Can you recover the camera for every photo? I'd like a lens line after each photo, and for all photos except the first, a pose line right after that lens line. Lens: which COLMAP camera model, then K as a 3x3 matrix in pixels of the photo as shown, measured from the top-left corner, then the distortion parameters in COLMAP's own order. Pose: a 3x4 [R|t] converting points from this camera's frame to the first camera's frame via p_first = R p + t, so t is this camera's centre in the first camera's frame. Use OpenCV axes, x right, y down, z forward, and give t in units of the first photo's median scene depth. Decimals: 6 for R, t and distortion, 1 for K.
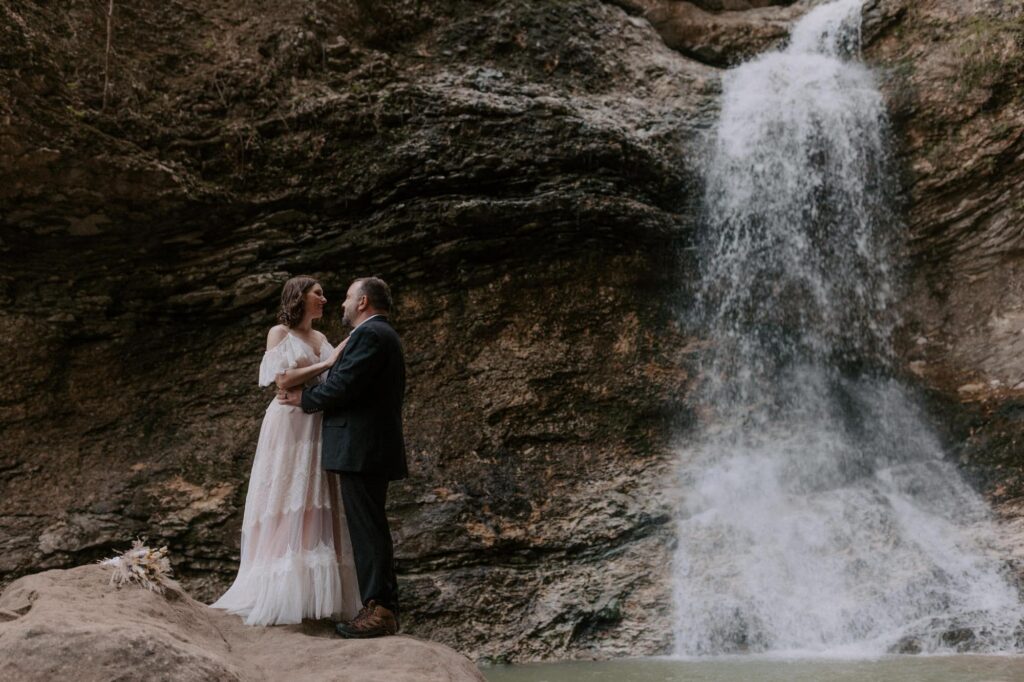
lens RADIAL K [[1019.0, 0, 503.3], [0, 1019.0, 357.5], [0, 0, 1]] dist [0.016727, -0.023944]
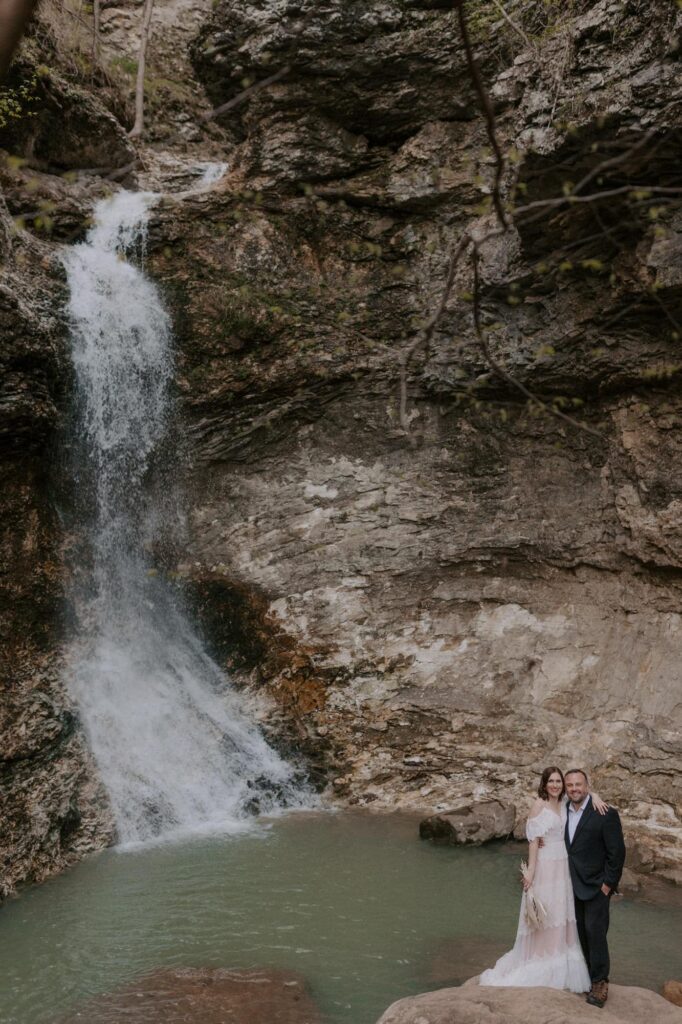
lens RADIAL K [[1019.0, 0, 341.0], [0, 1019.0, 512.0], [0, 0, 1]] dist [0.016727, -0.023944]
pose [[0.588509, 0.094393, 0.802961, -0.552635], [-0.201738, 0.978891, 0.032784, -0.145441], [-0.782917, -0.181281, 0.595129, 0.130240]]
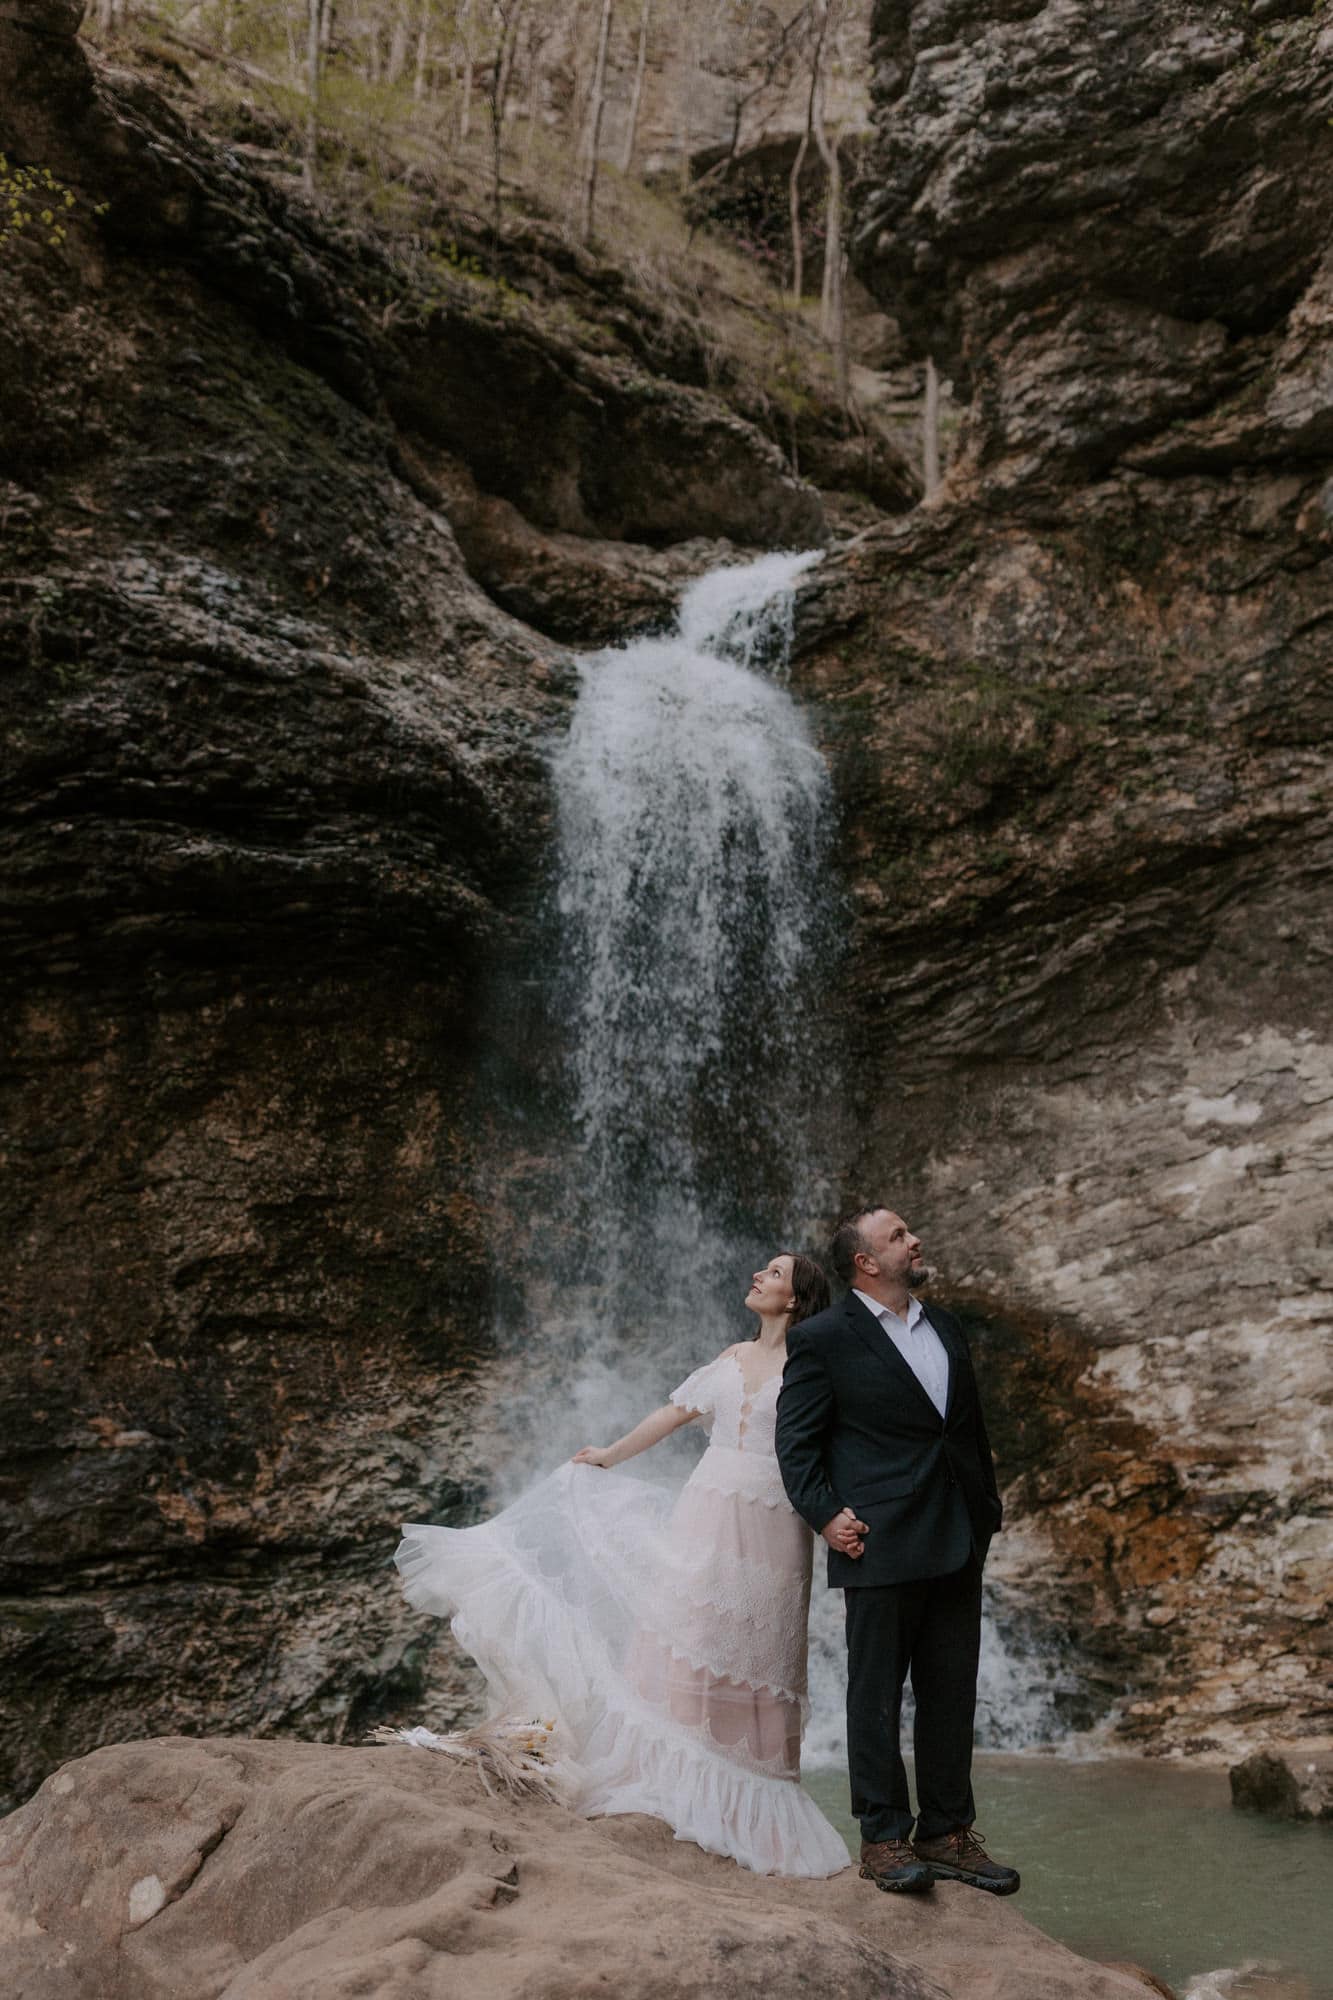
lens RADIAL K [[2011.6, 0, 666.6], [0, 2011.6, 1069.7], [0, 0, 1]] dist [0.014373, -0.014829]
pose [[0.891242, 0.137751, 0.432103, -0.226396], [-0.134937, 0.990151, -0.037336, -0.034193], [-0.432990, -0.025031, 0.901051, 0.005014]]
